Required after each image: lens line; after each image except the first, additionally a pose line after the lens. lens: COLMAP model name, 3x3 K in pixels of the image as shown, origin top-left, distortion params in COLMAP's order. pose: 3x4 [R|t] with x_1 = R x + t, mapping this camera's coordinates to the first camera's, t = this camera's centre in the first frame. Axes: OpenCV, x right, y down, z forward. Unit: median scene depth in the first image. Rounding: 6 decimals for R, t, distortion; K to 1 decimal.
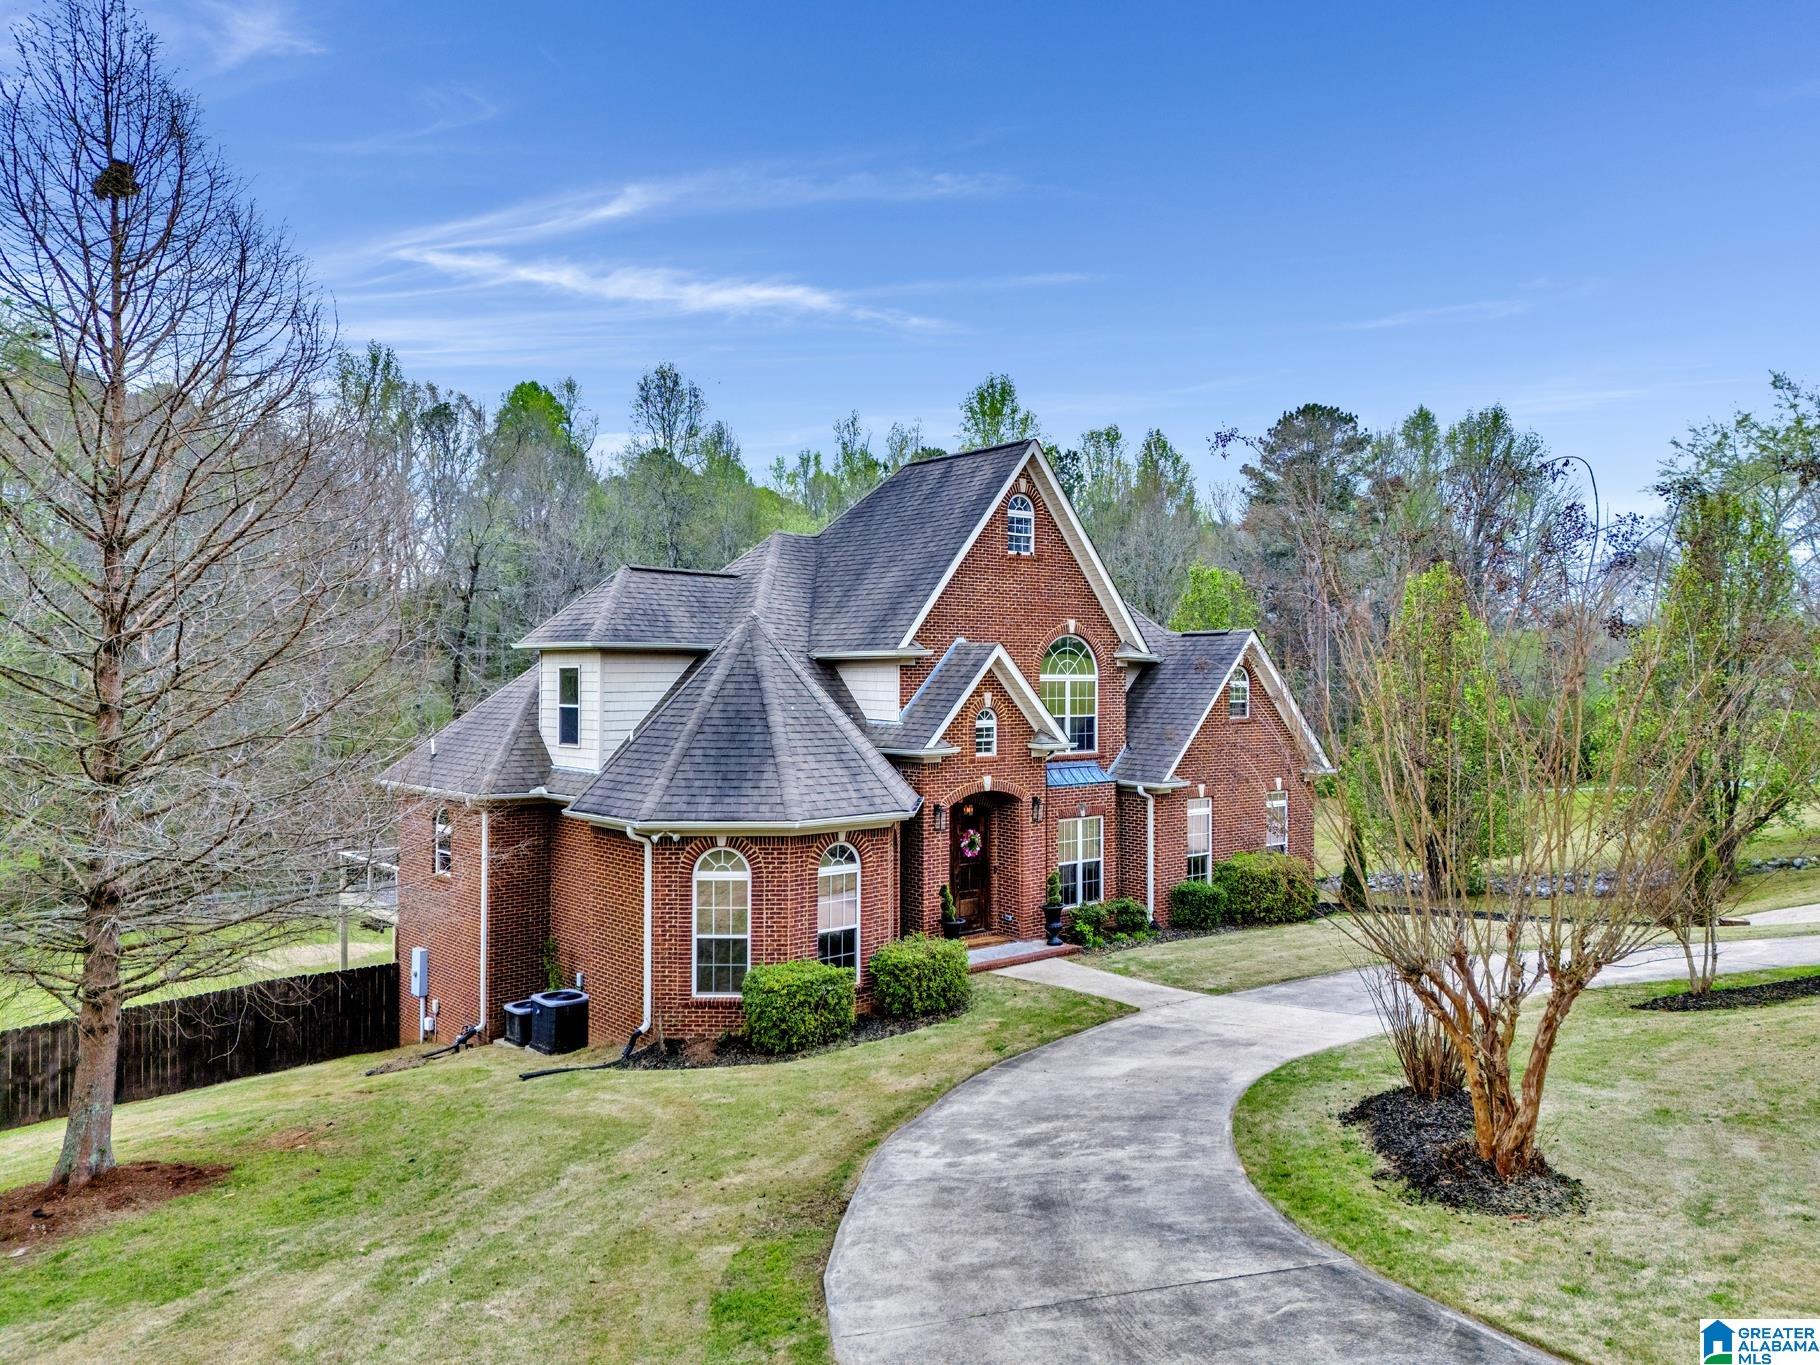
lens RADIAL K [[1325.7, 0, 902.5], [0, 1325.7, 671.1], [0, 0, 1]] dist [0.101637, -0.114062]
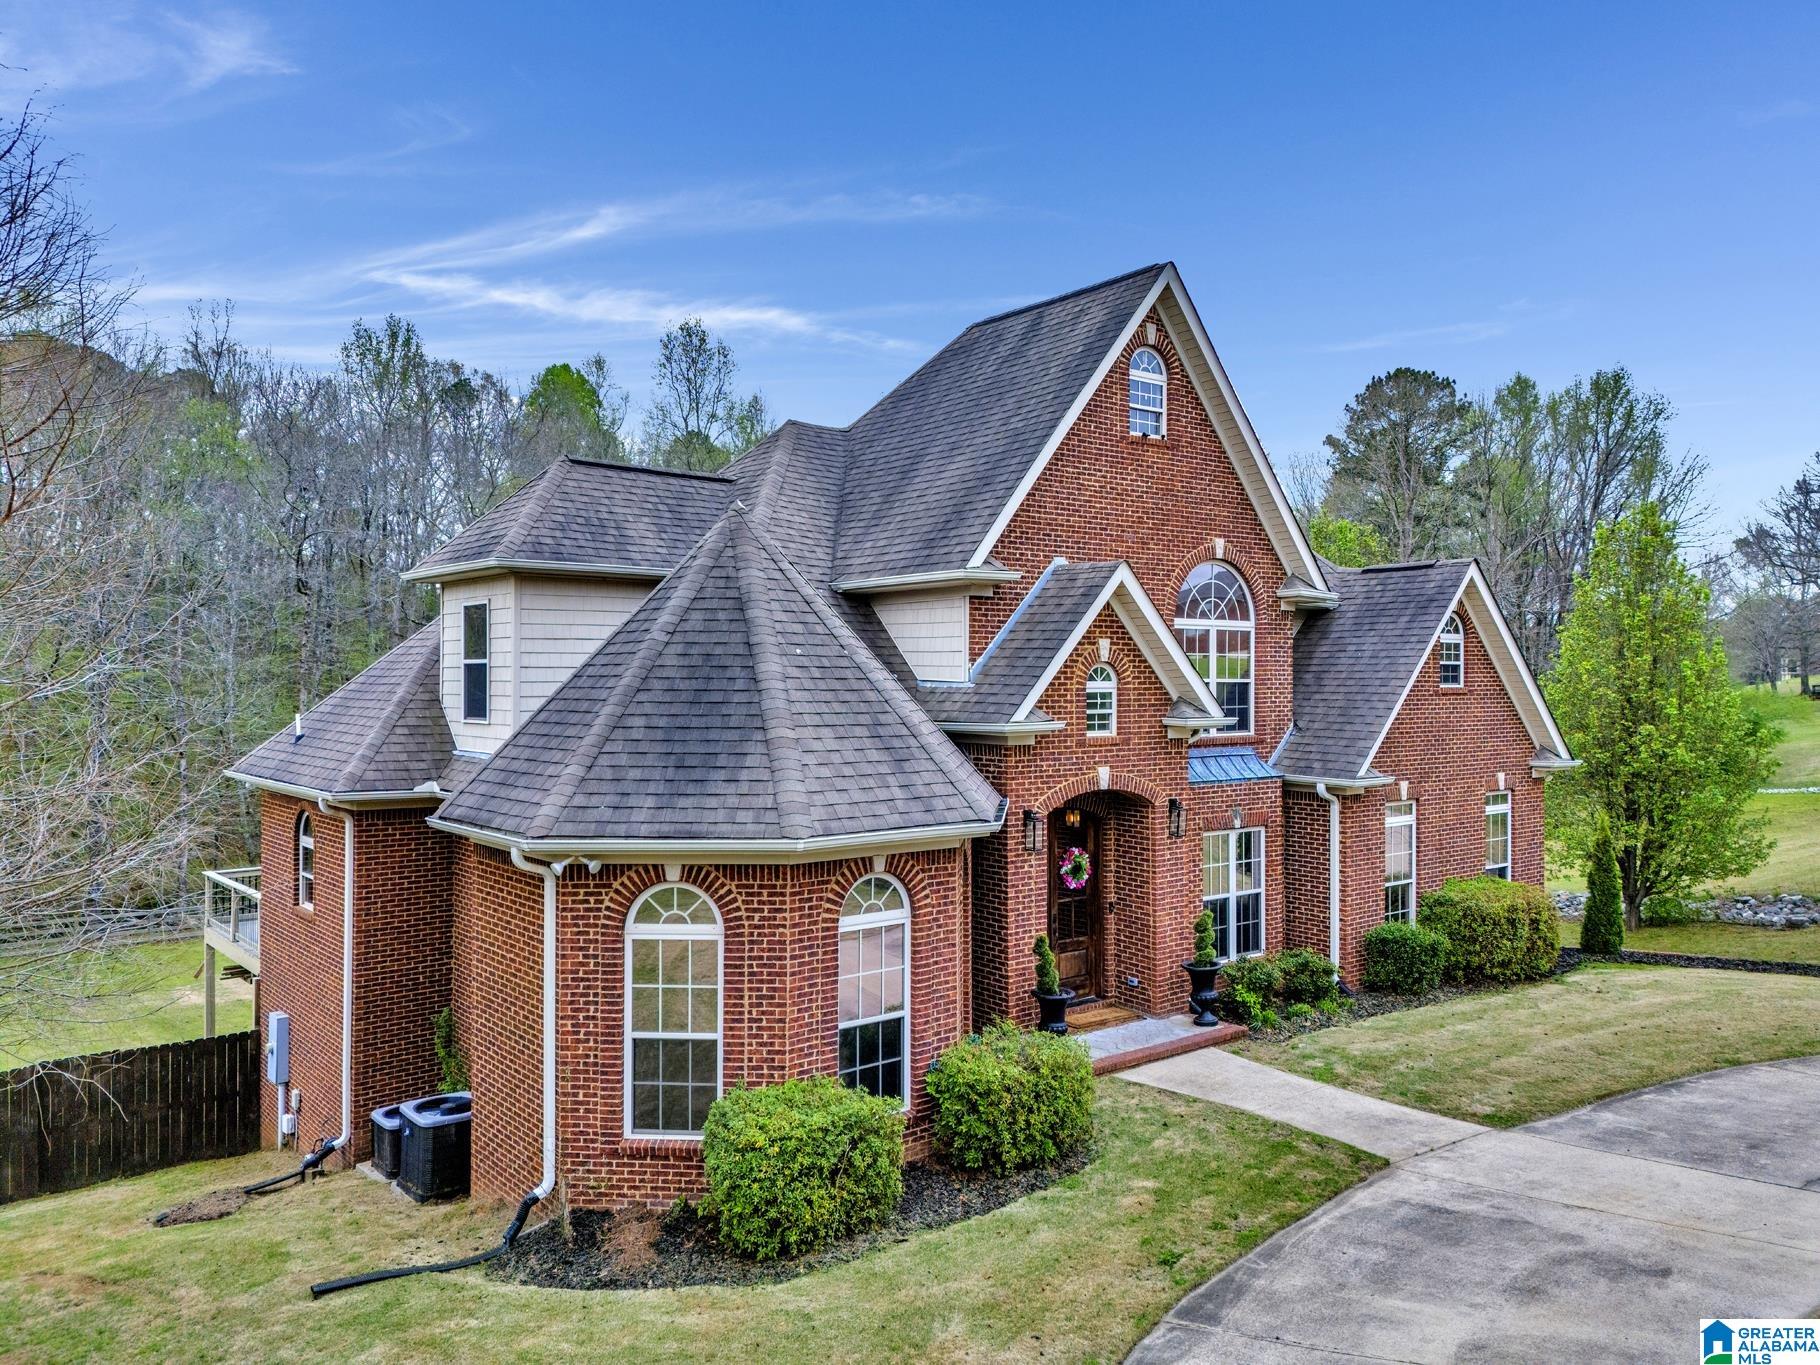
lens RADIAL K [[1325.7, 0, 902.5], [0, 1325.7, 671.1], [0, 0, 1]] dist [0.101637, -0.114062]
pose [[0.999398, -0.001479, -0.034675, -0.012239], [0.001414, 0.999997, -0.001896, 0.033261], [0.034678, 0.001846, 0.999397, 0.342652]]
